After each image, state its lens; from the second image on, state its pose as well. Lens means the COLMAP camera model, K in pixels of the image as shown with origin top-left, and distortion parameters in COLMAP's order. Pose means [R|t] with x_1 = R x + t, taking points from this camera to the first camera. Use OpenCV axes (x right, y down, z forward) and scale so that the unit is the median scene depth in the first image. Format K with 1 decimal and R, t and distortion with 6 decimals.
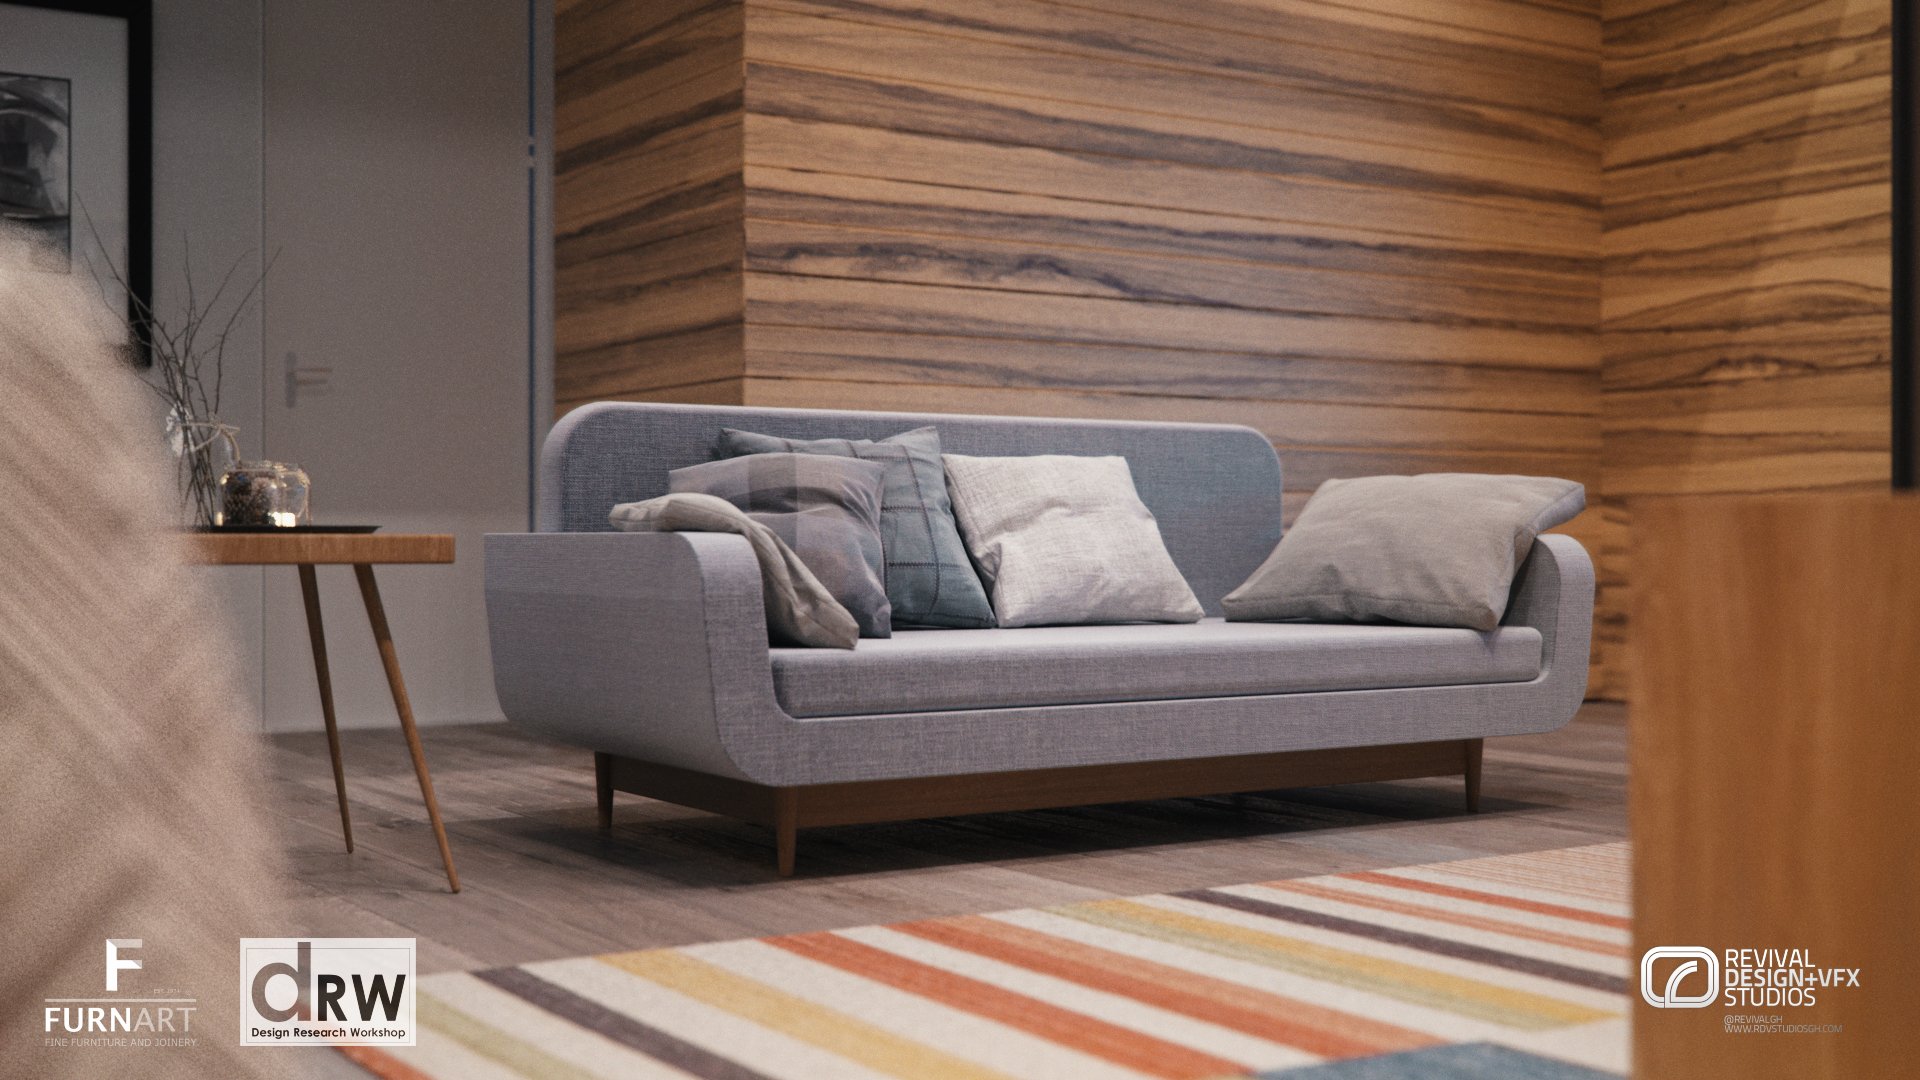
lens RADIAL K [[2197.1, 0, 960.3], [0, 2197.1, 539.0], [0, 0, 1]] dist [-0.039104, 0.000000]
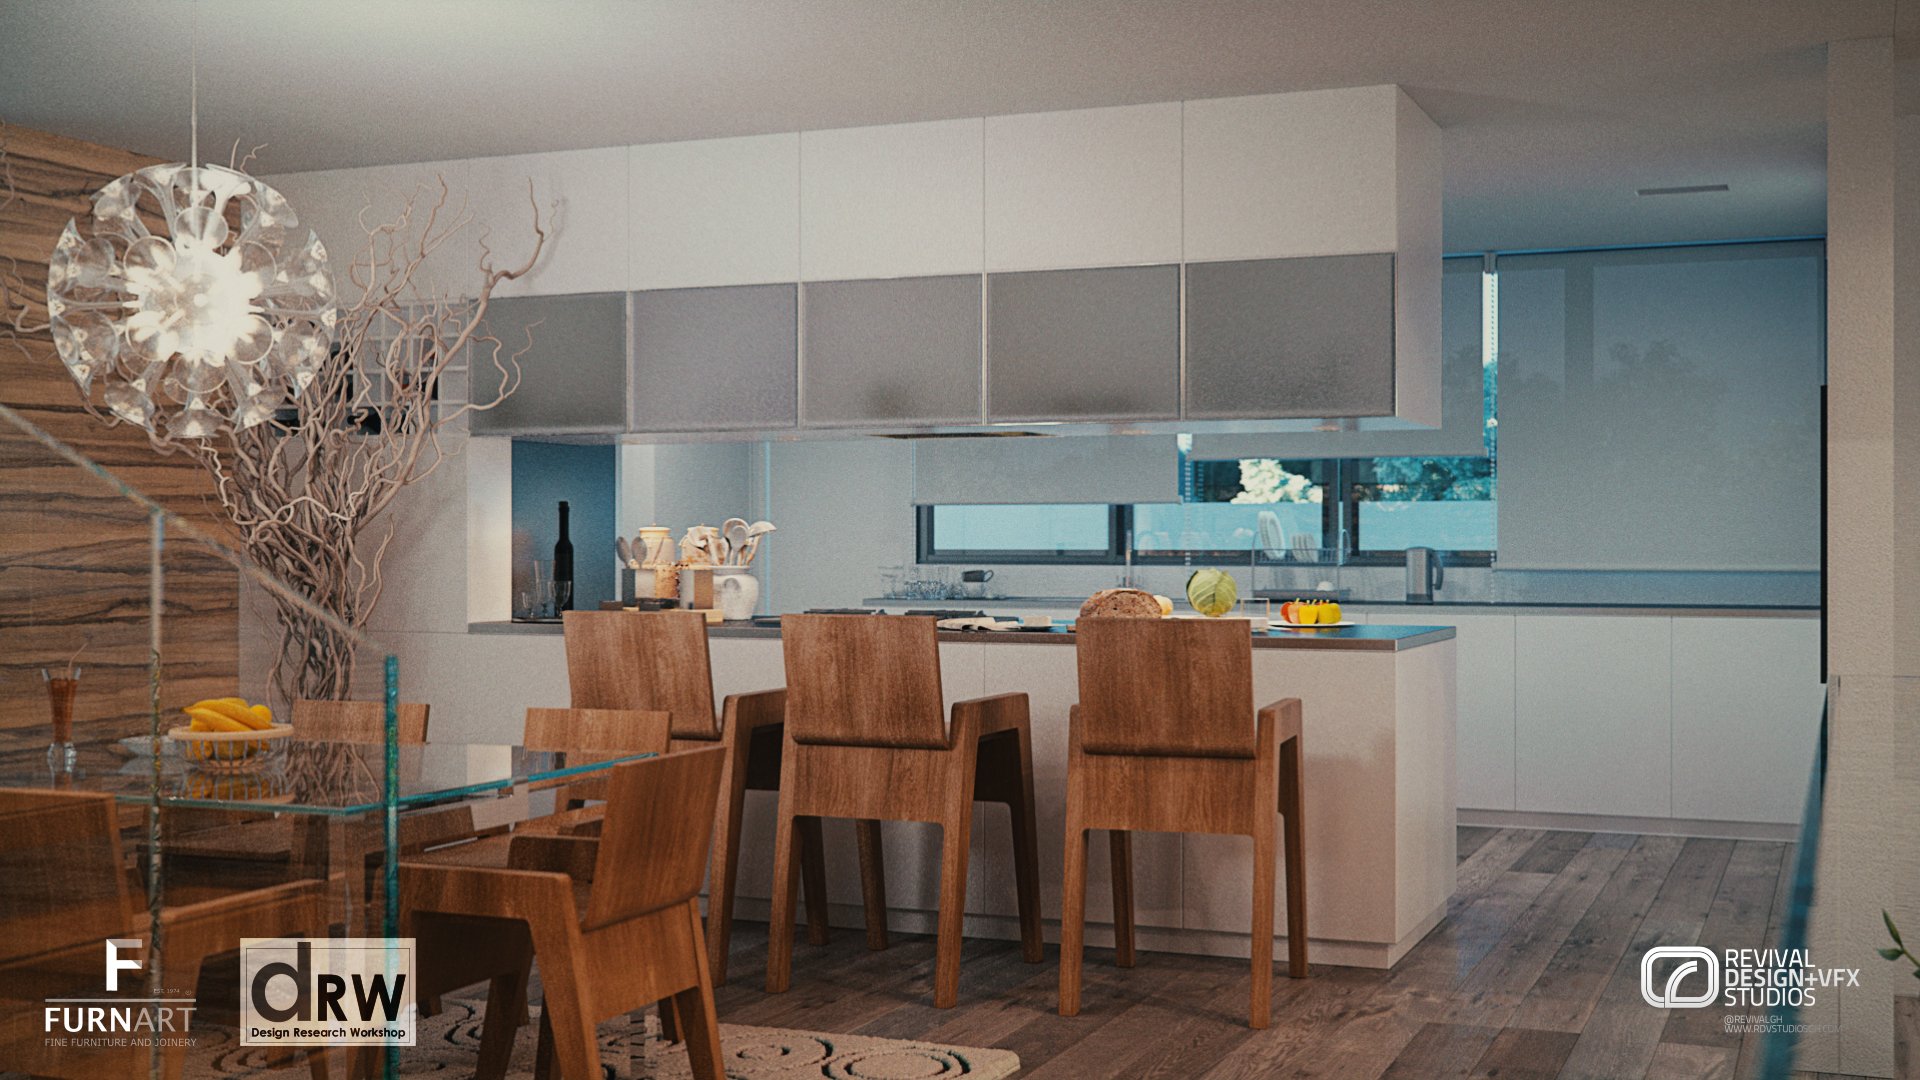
lens RADIAL K [[2197.1, 0, 961.0], [0, 2197.1, 539.3], [0, 0, 1]] dist [-0.039104, 0.000000]
pose [[-0.578662, 0.001950, 0.815565, -0.850262], [0.002591, 0.999996, -0.000552, -0.114481], [-0.815563, 0.001794, -0.578665, 1.336871]]
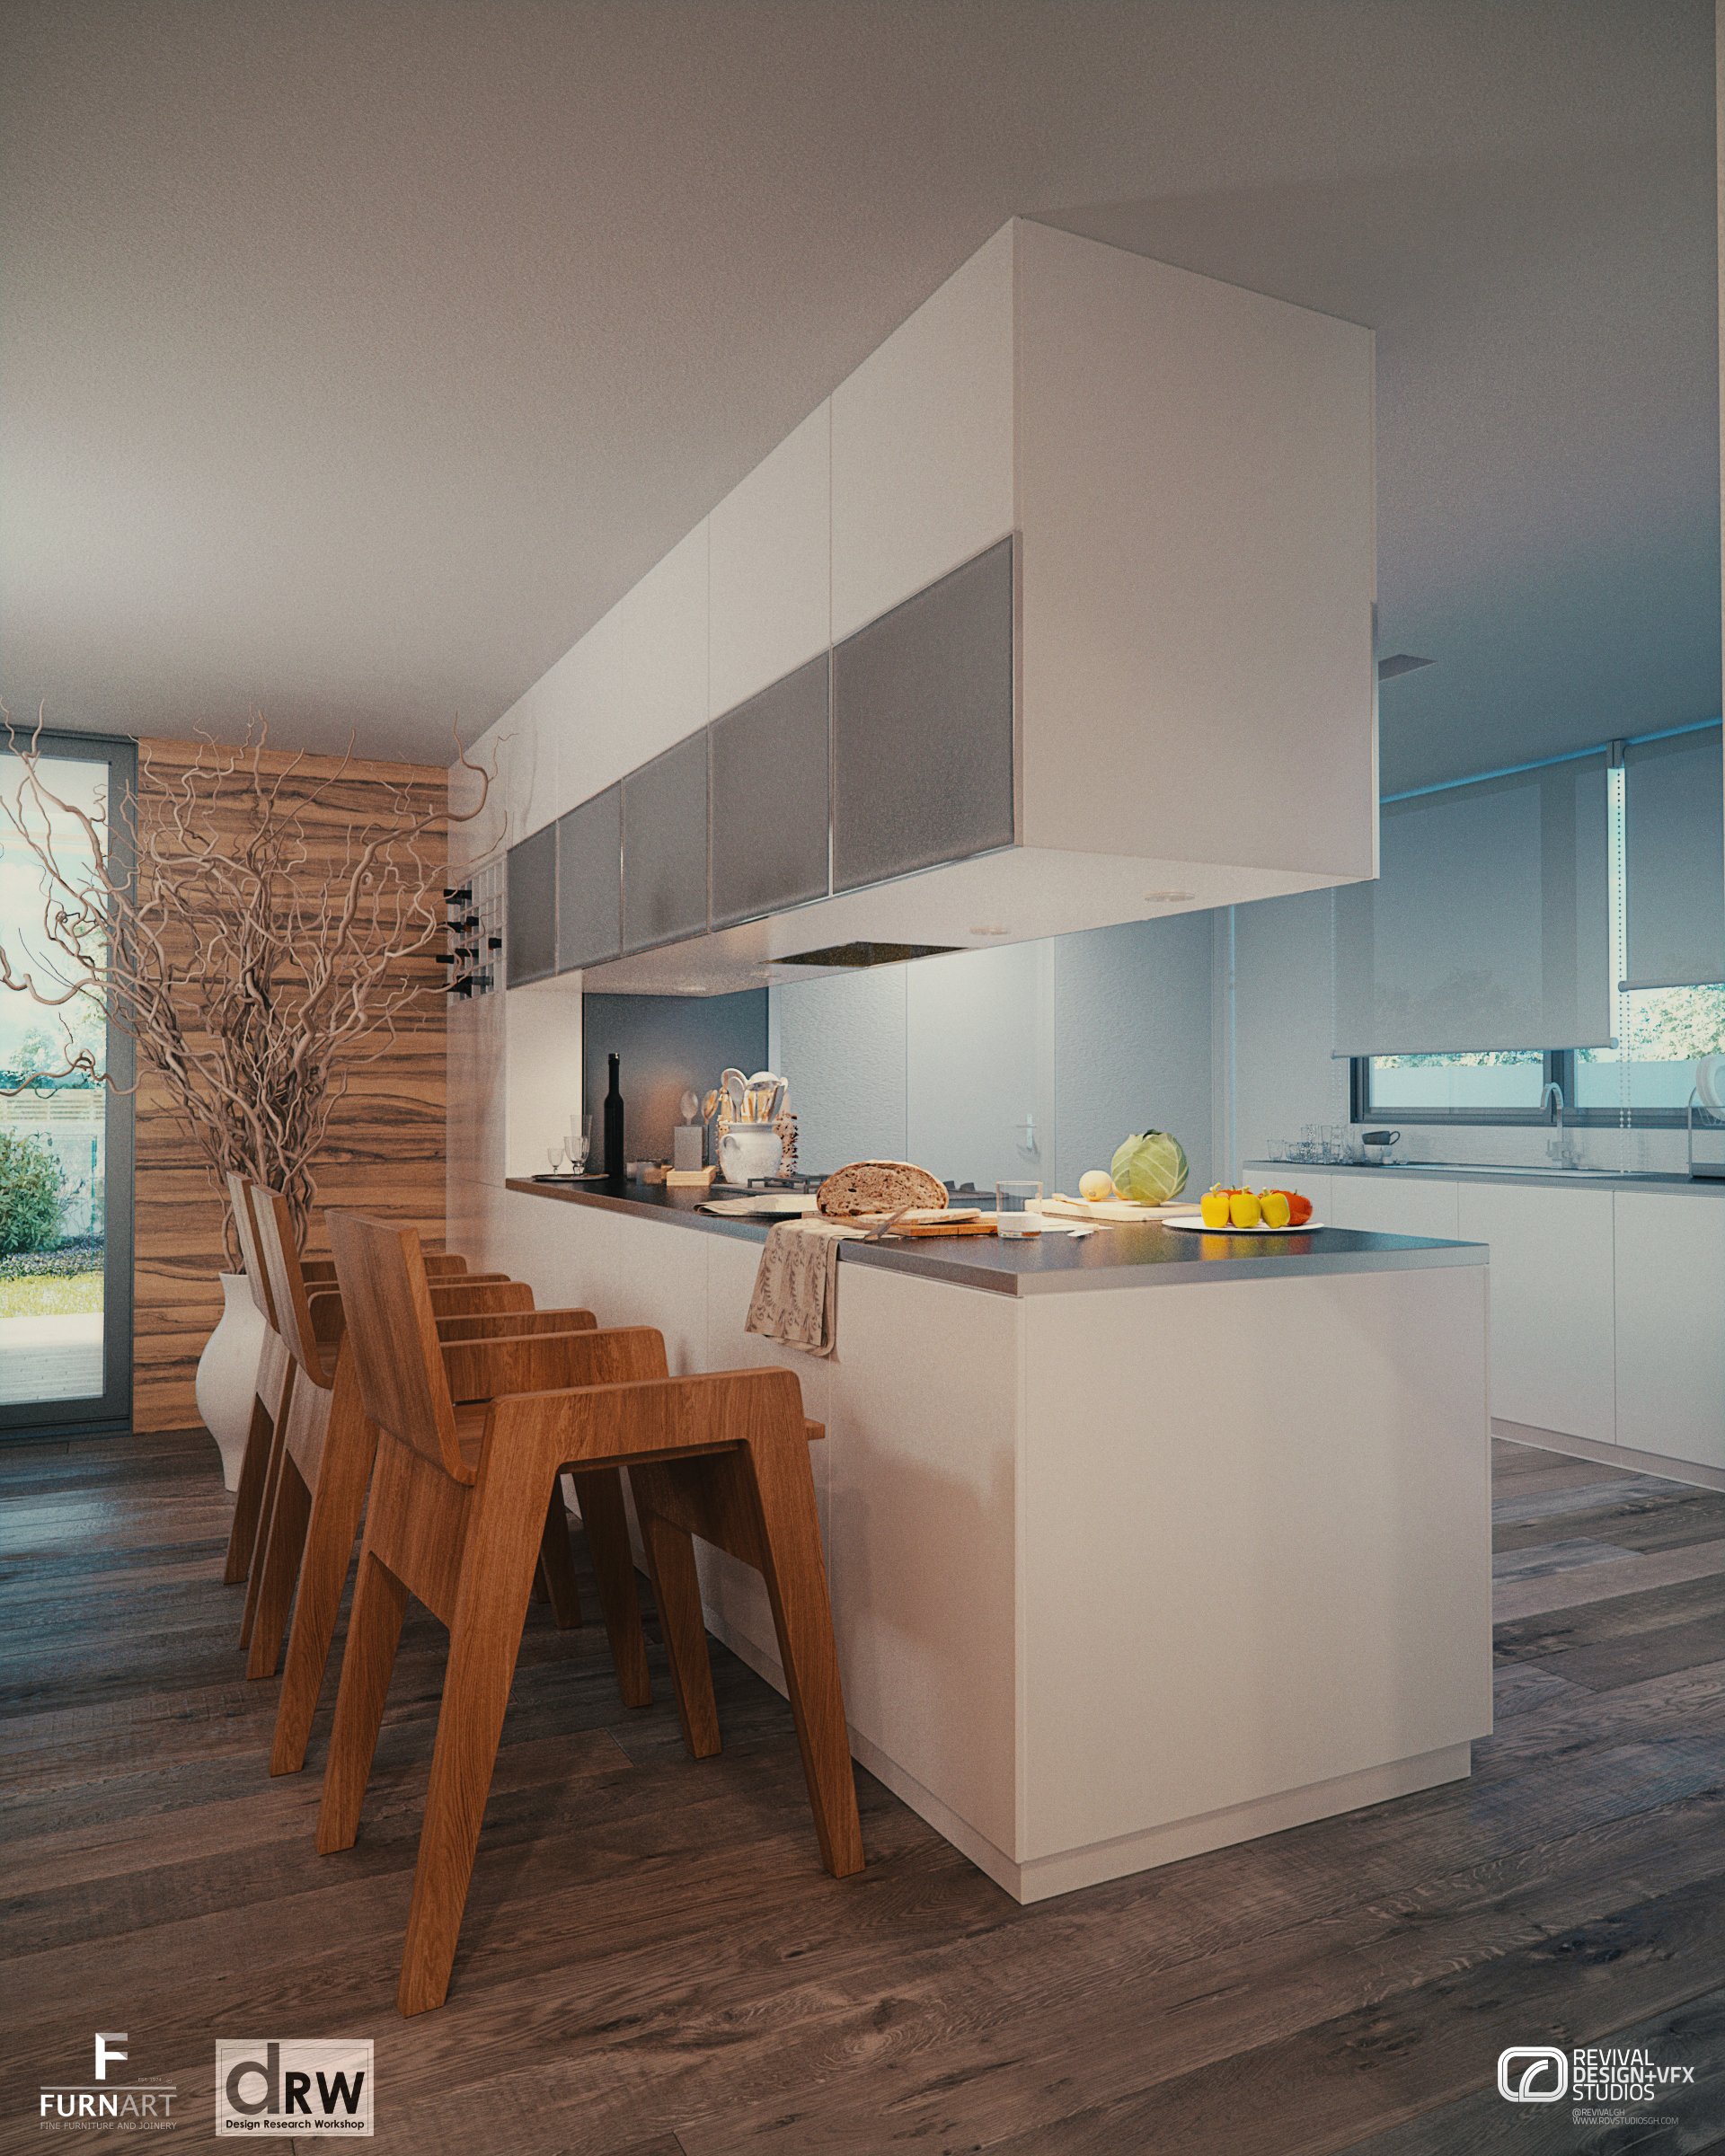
lens RADIAL K [[1495.1, 0, 858.3], [0, 1495.1, 1080.5], [0, 0, 1]] dist [-0.000597, 0.000330]
pose [[0.110432, 0.017488, 0.993730, -0.503464], [0.001805, 0.999840, -0.017796, -0.108048], [-0.993882, 0.003759, 0.110383, 0.588776]]
